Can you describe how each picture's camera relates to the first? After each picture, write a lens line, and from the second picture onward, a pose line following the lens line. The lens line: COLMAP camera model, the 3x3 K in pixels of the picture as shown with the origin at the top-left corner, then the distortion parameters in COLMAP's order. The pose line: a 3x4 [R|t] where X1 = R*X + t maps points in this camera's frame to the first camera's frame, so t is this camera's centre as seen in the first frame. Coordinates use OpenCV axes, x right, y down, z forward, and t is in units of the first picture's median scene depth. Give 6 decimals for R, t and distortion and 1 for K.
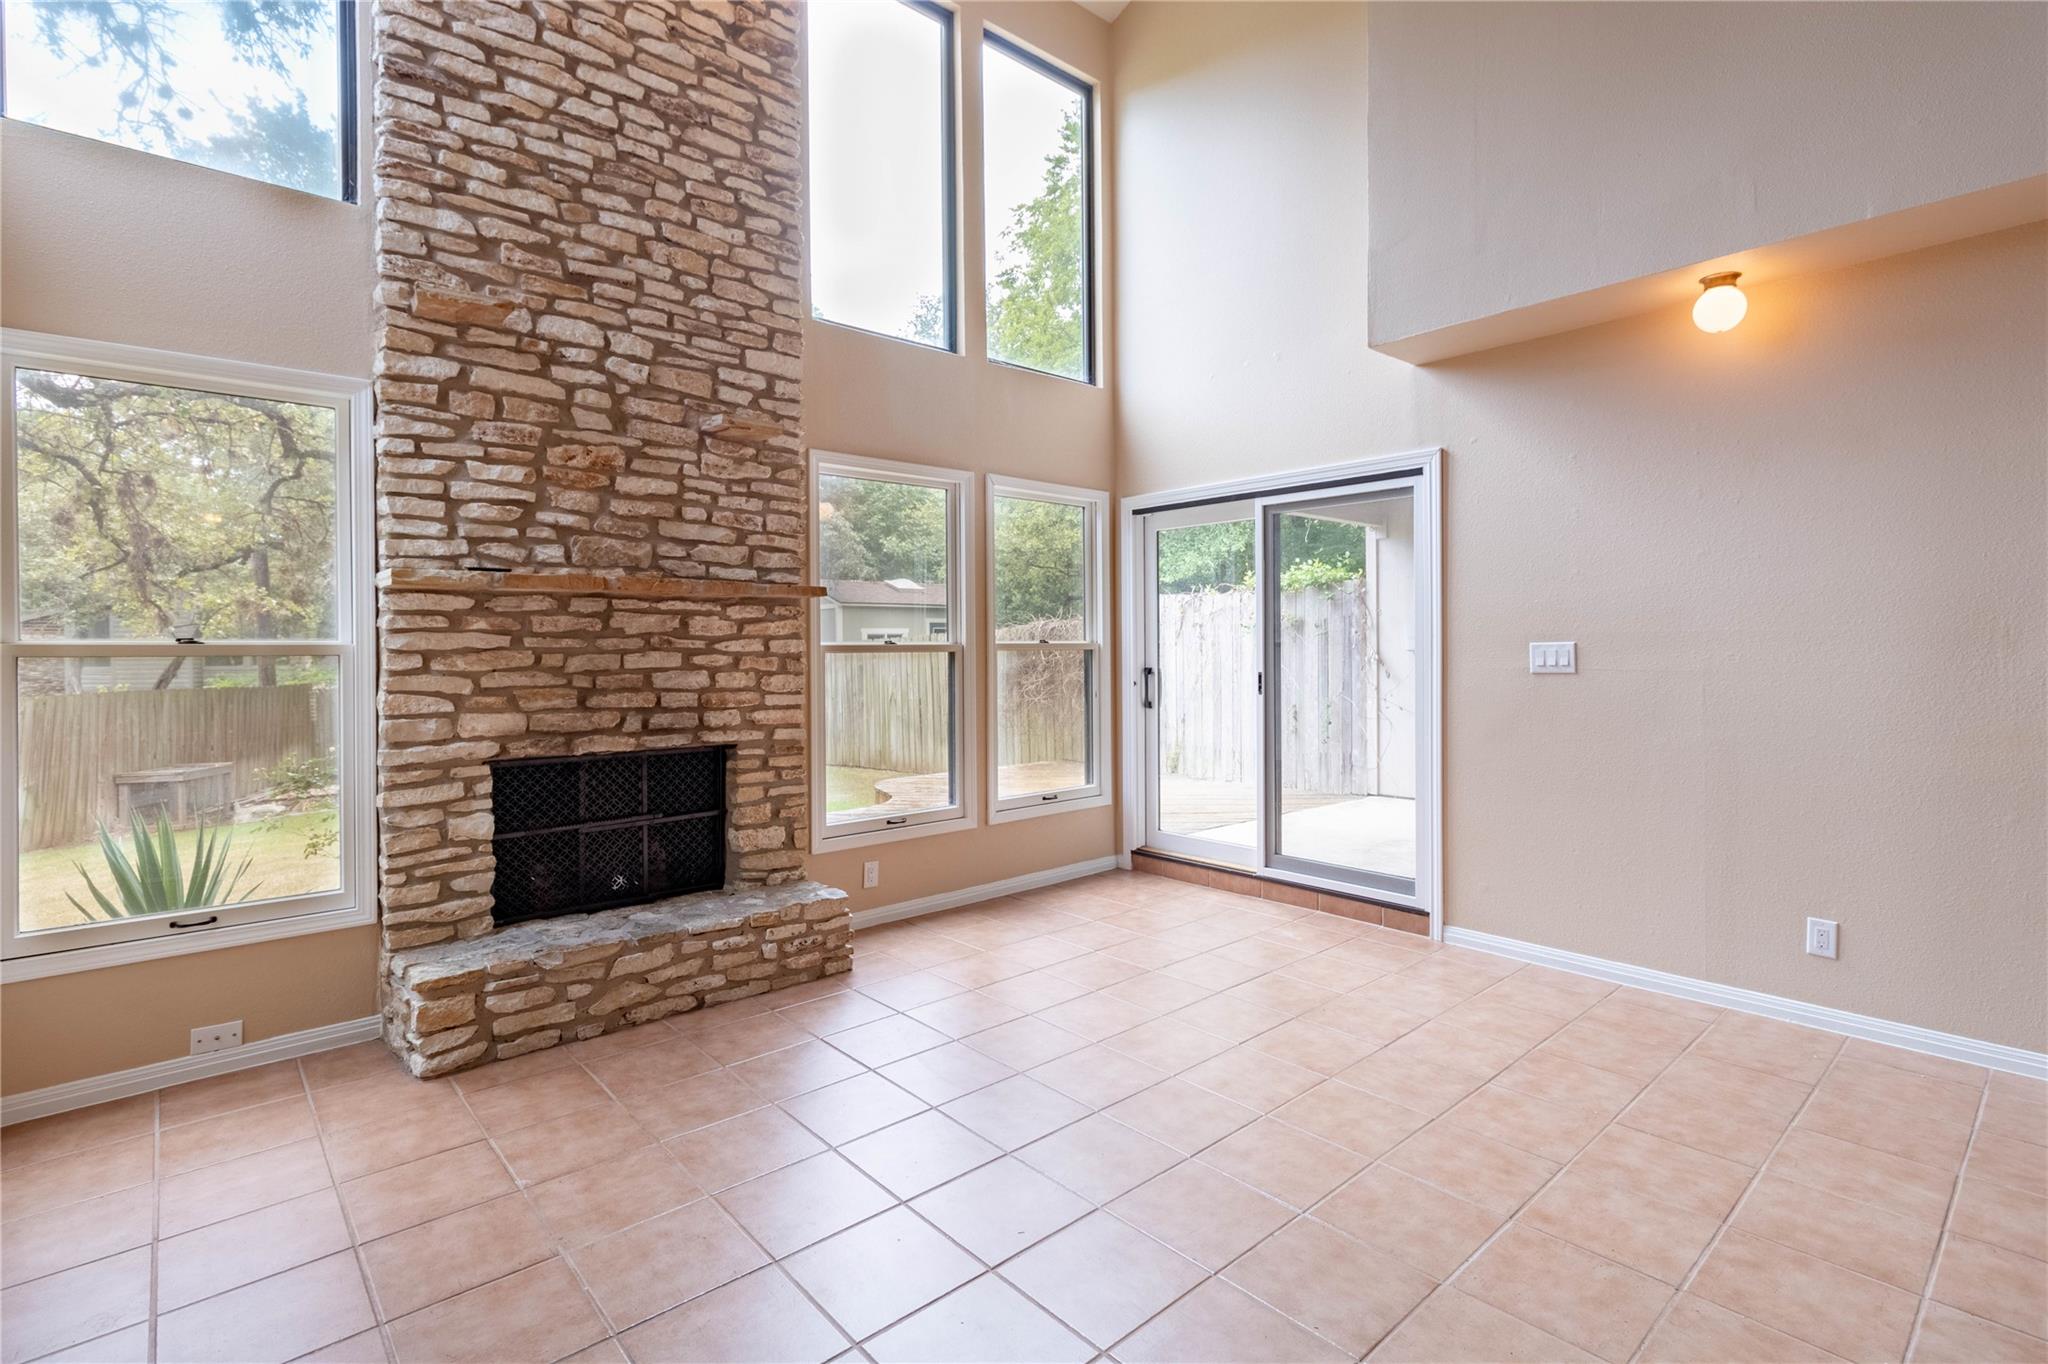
lens RADIAL K [[970.1, 0, 1031.8], [0, 970.1, 650.1], [0, 0, 1]] dist [0.005985, 0.001317]
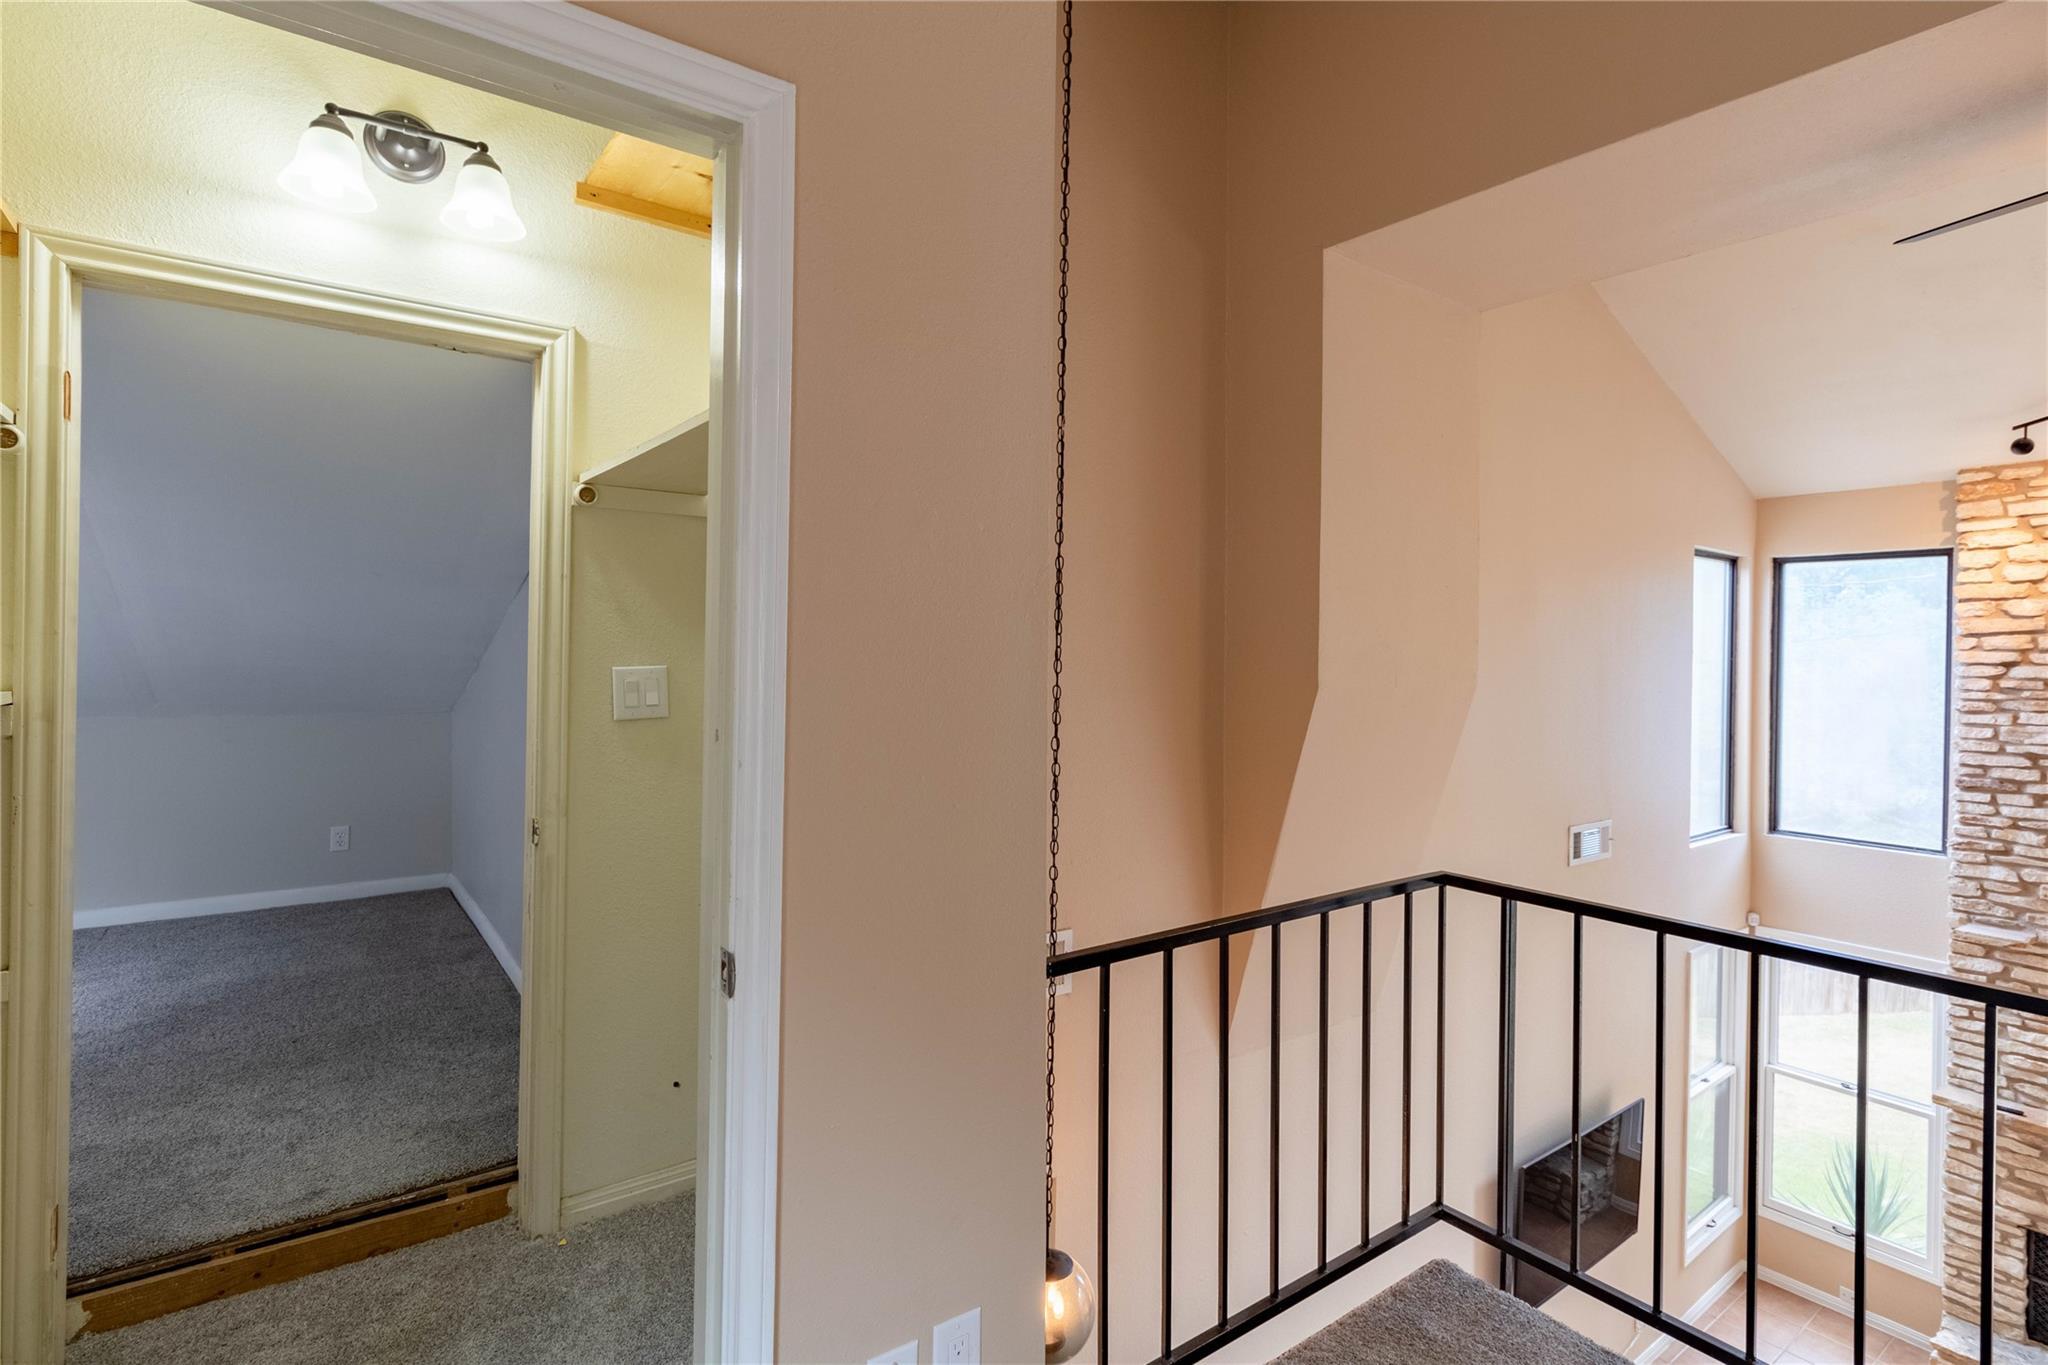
lens RADIAL K [[1004.4, 0, 1029.1], [0, 1004.4, 647.8], [0, 0, 1]] dist [0.000501, 0.001182]
pose [[-0.097290, 0.008064, -0.995223, 1.070484], [-0.019150, 0.999767, 0.009973, -0.724514], [0.995072, 0.020029, -0.097112, -0.374155]]
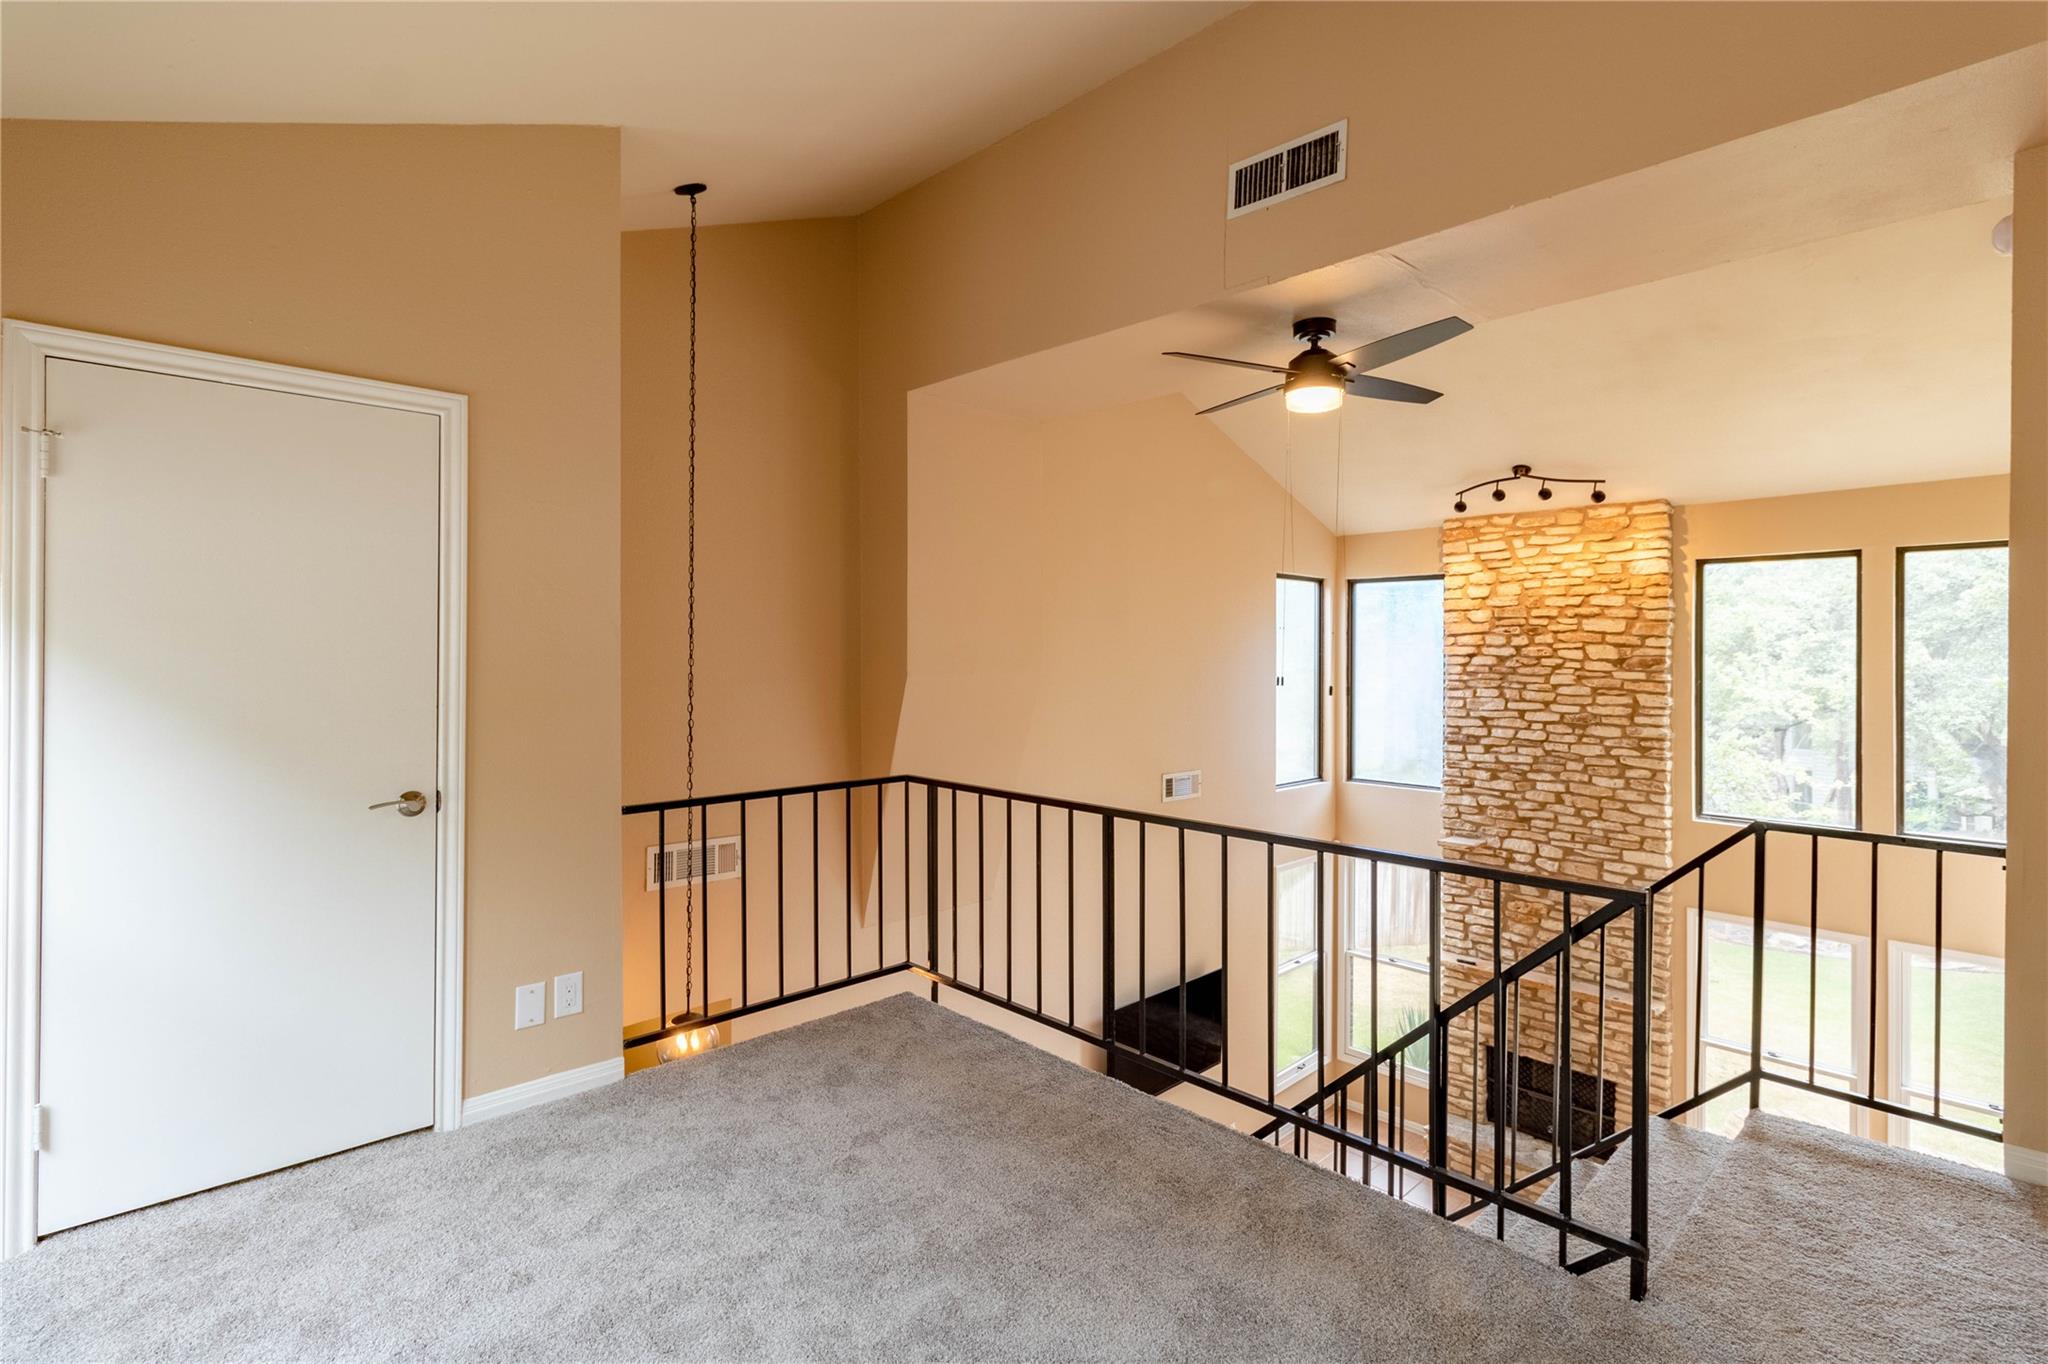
lens RADIAL K [[973.0, 0, 1034.7], [0, 973.0, 649.8], [0, 0, 1]] dist [0.003637, -0.000012]
pose [[0.040269, 0.007182, -0.999163, 1.488287], [-0.009868, 0.999928, 0.006790, -0.729809], [0.999140, 0.009586, 0.040337, -0.092539]]
